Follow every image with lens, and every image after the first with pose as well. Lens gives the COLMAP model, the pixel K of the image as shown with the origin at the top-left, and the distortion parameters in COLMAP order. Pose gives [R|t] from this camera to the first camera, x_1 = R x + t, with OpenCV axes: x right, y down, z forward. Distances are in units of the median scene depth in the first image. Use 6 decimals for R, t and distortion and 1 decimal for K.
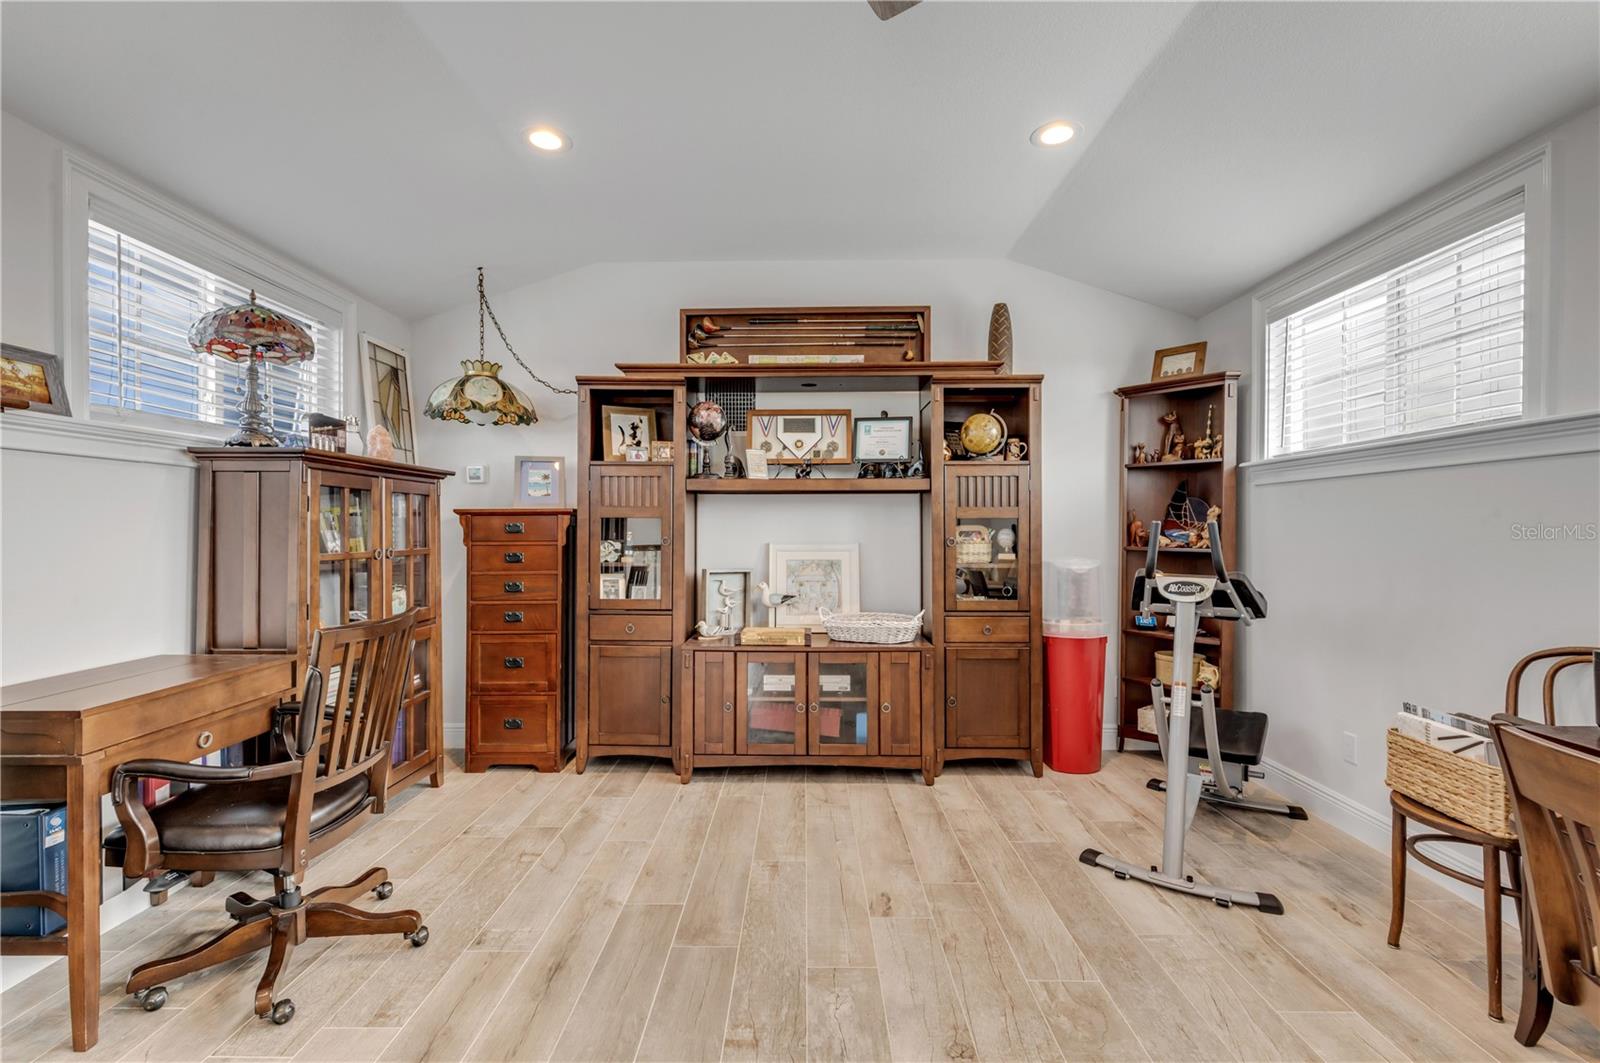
lens RADIAL K [[727.2, 0, 785.5], [0, 727.2, 530.2], [0, 0, 1]] dist [0.008738, -0.002993]
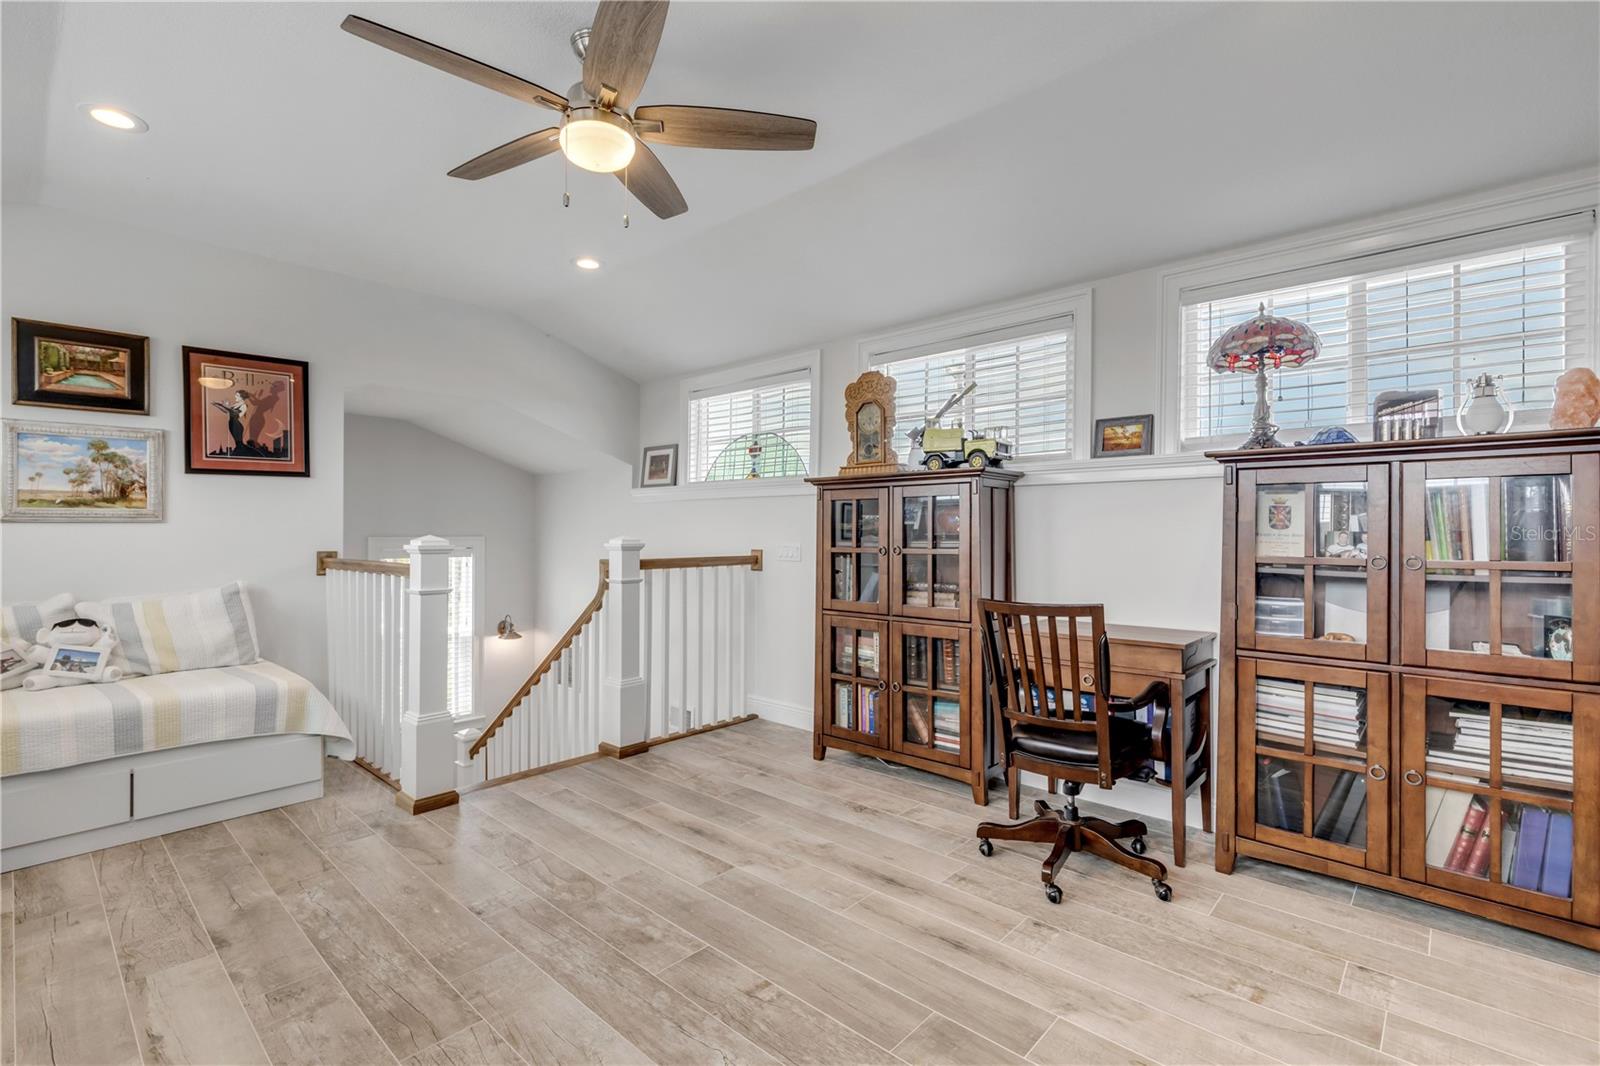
lens RADIAL K [[727.2, 0, 794.7], [0, 727.2, 527.2], [0, 0, 1]] dist [0.008738, -0.002993]
pose [[-0.658276, -0.004518, -0.752763, 0.619404], [-0.005853, 0.999982, -0.000883, -0.001473], [0.752754, 0.003824, -0.658291, 1.471418]]
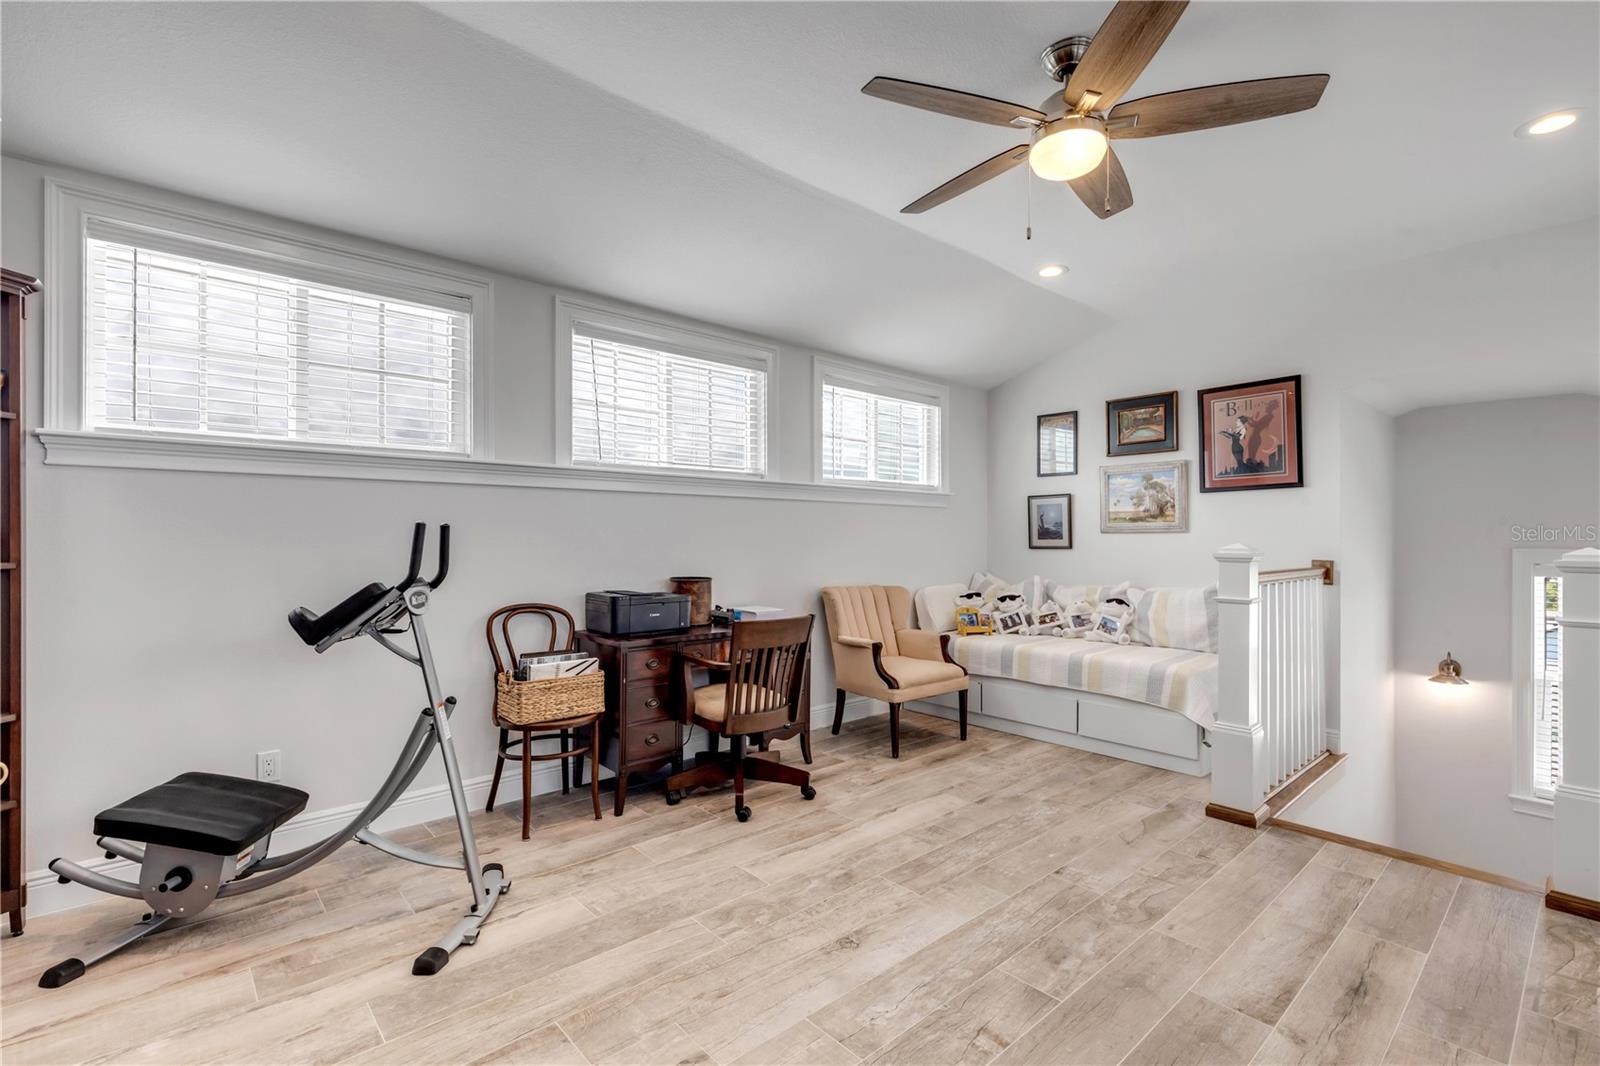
lens RADIAL K [[727.2, 0, 802.5], [0, 727.2, 536.4], [0, 0, 1]] dist [0.008738, -0.002993]
pose [[-0.685086, -0.002975, 0.728456, -0.513795], [-0.000258, 0.999993, 0.003842, -0.001248], [-0.728462, 0.002444, -0.685082, 1.570264]]
